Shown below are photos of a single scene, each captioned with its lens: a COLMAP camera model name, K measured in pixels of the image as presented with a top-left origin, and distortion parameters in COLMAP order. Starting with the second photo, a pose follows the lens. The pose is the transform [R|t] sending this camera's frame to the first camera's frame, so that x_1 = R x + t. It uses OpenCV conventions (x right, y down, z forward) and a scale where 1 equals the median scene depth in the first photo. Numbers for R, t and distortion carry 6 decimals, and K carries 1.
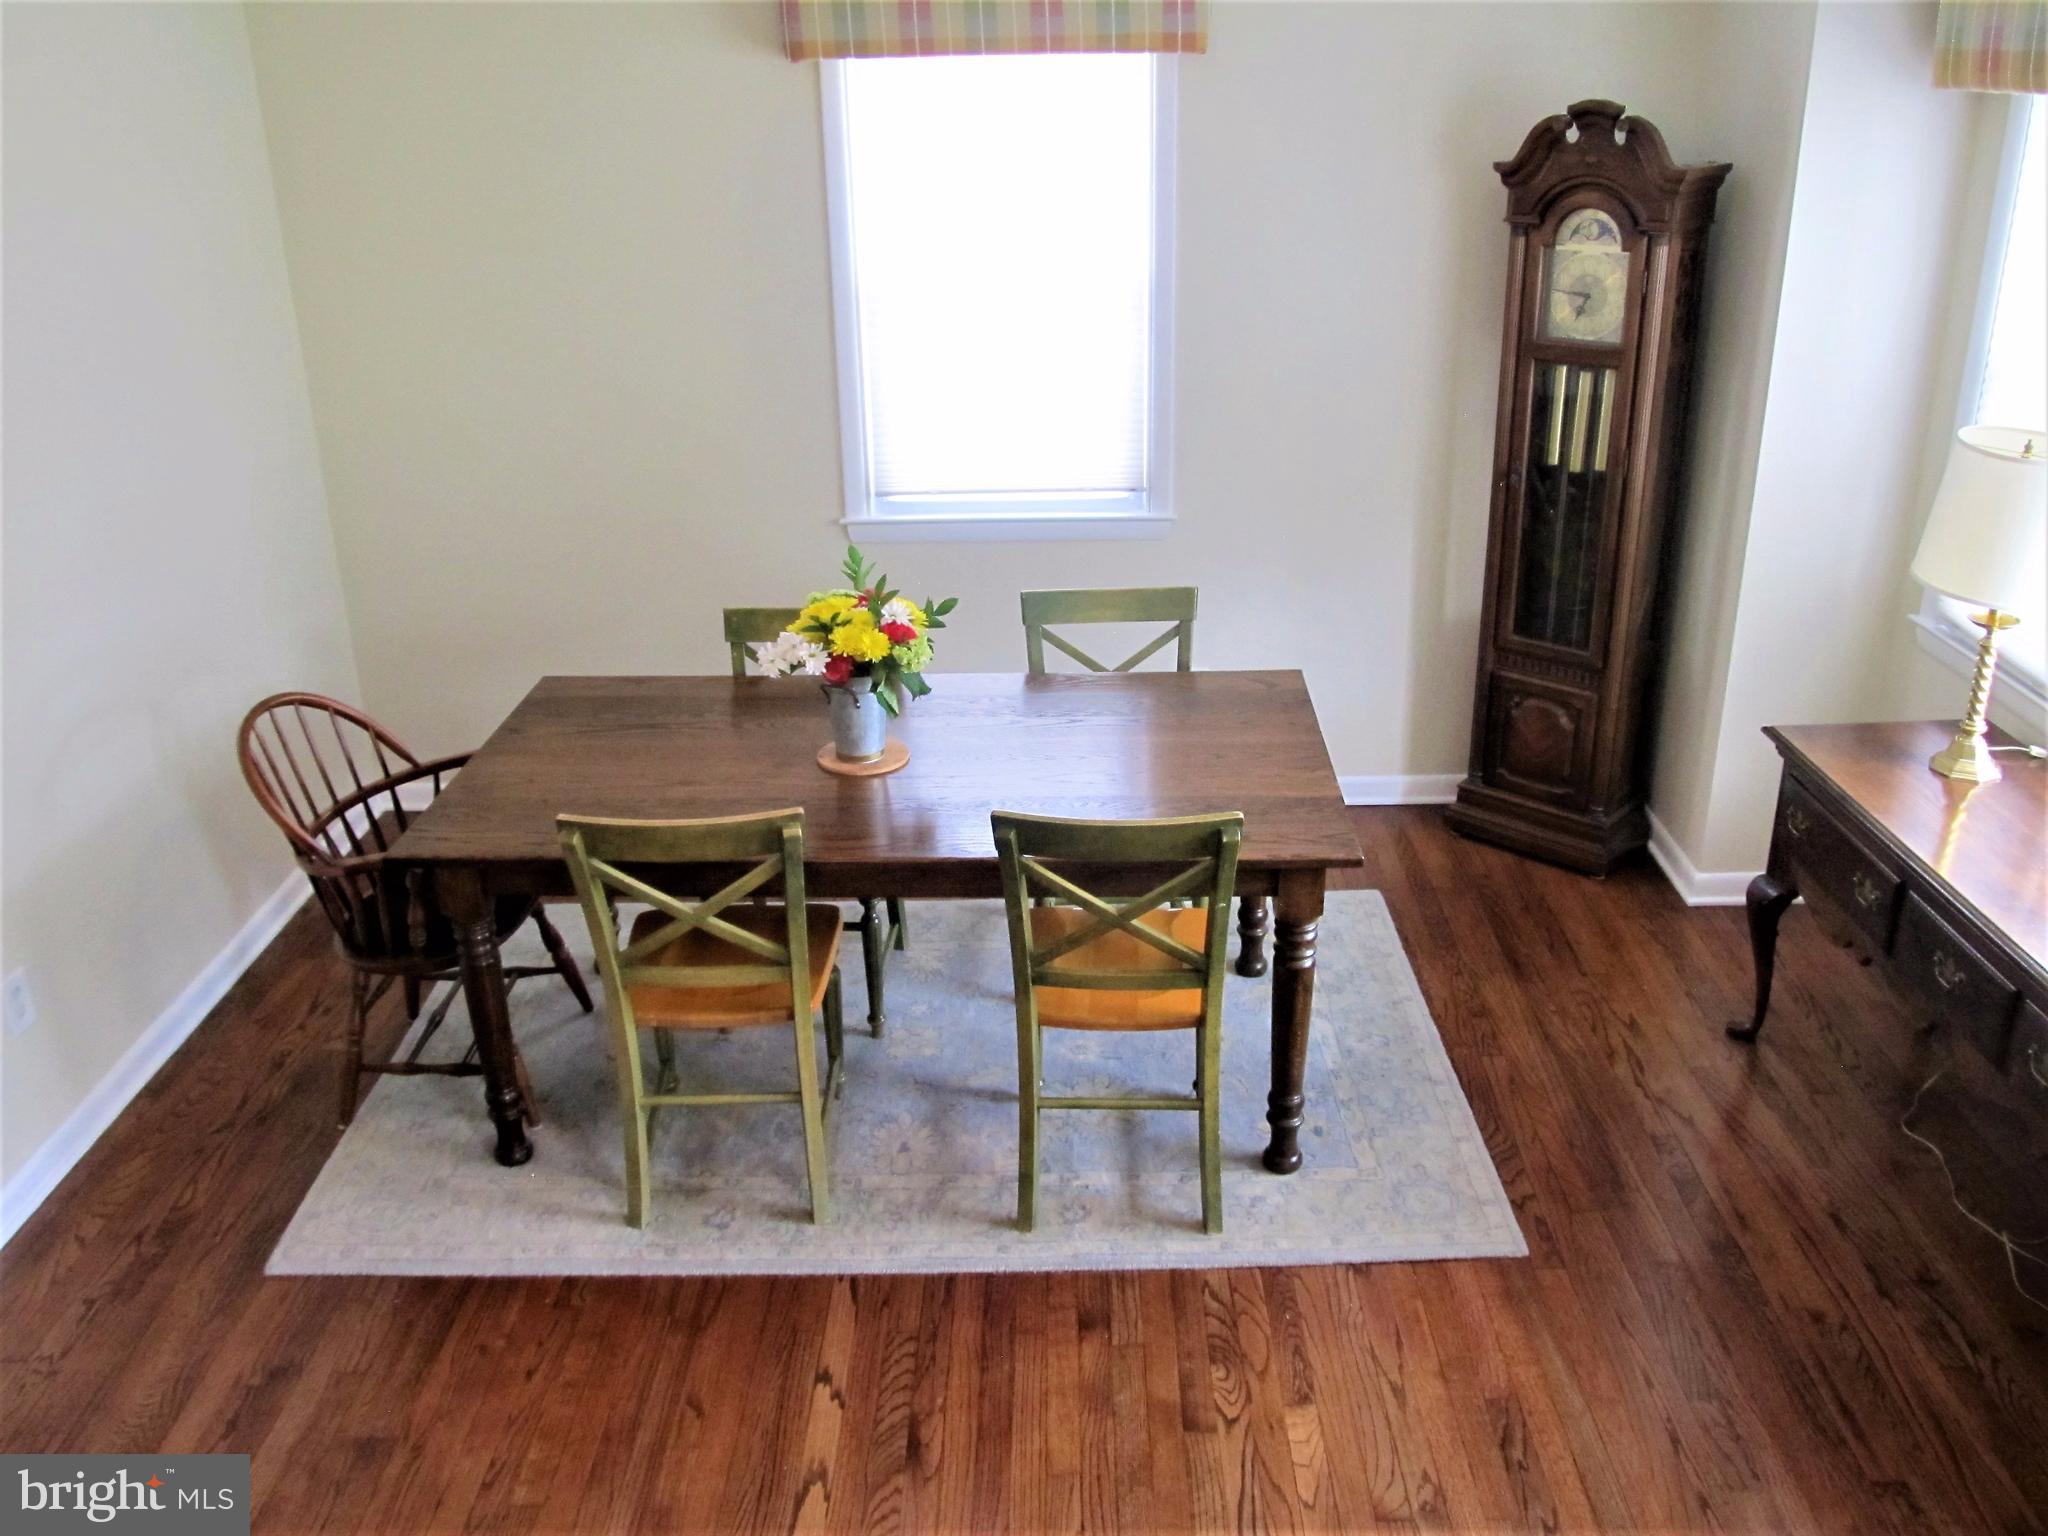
lens RADIAL K [[1678.9, 0, 1026.5], [0, 1678.9, 762.8], [0, 0, 1]] dist [-0.065228, 0.020336]
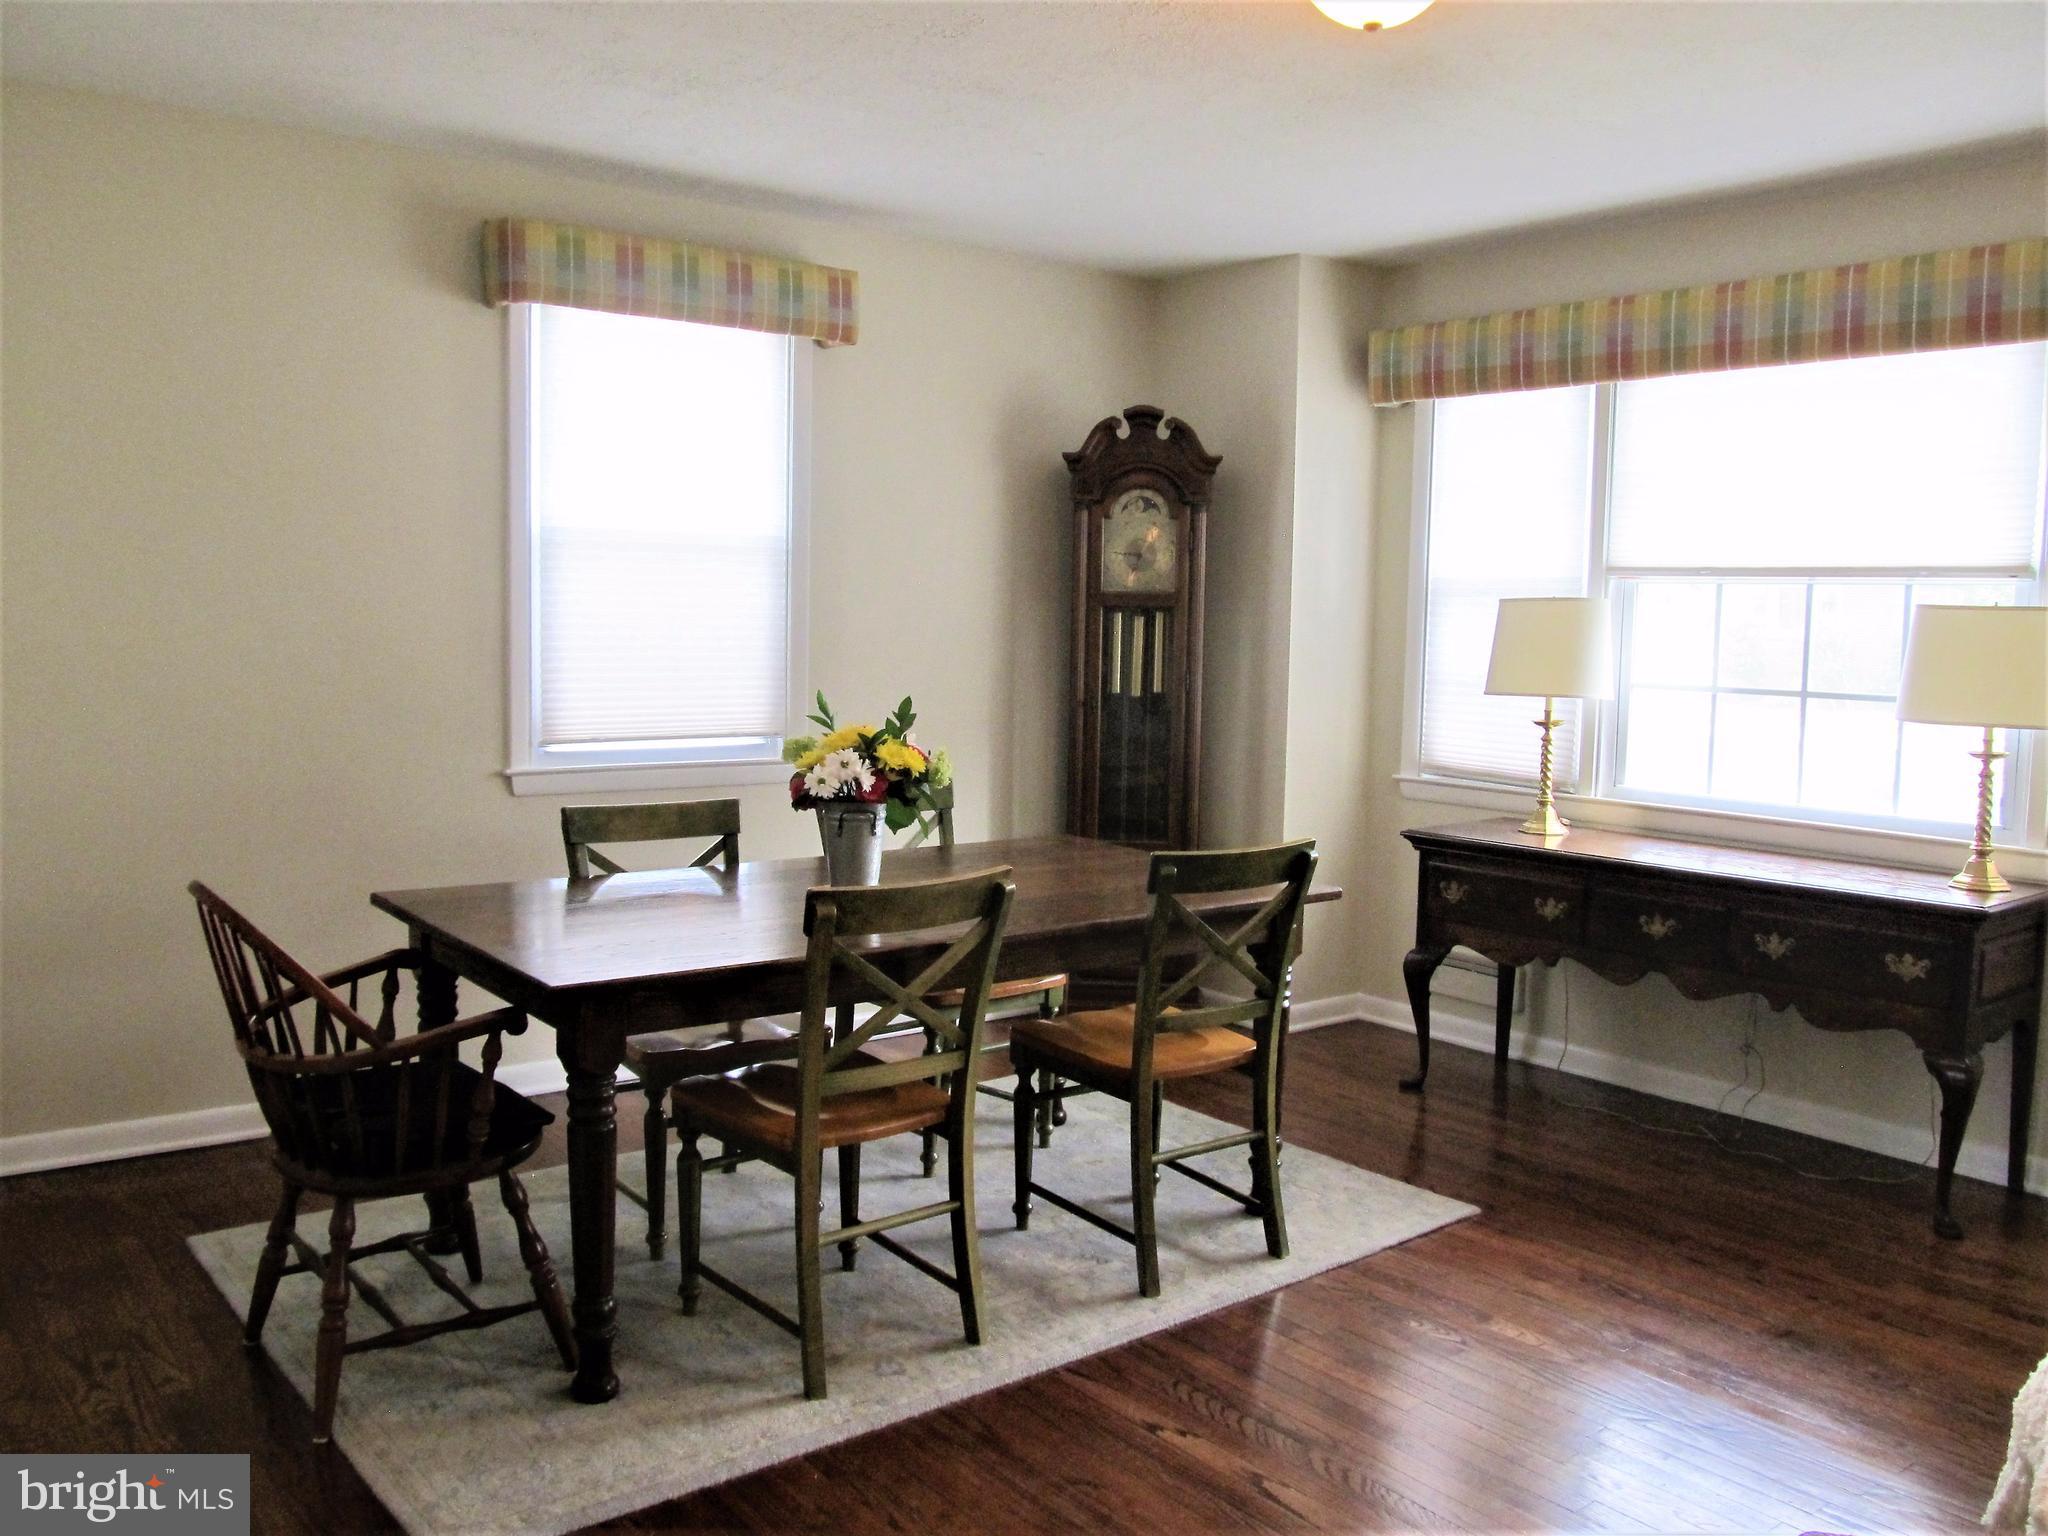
lens RADIAL K [[1678.9, 0, 1030.8], [0, 1678.9, 765.0], [0, 0, 1]] dist [-0.065228, 0.020336]
pose [[0.770227, -0.021934, 0.637393, -0.594625], [0.212755, 0.950996, -0.224369, 0.155021], [-0.601237, 0.308423, 0.737149, 0.159416]]
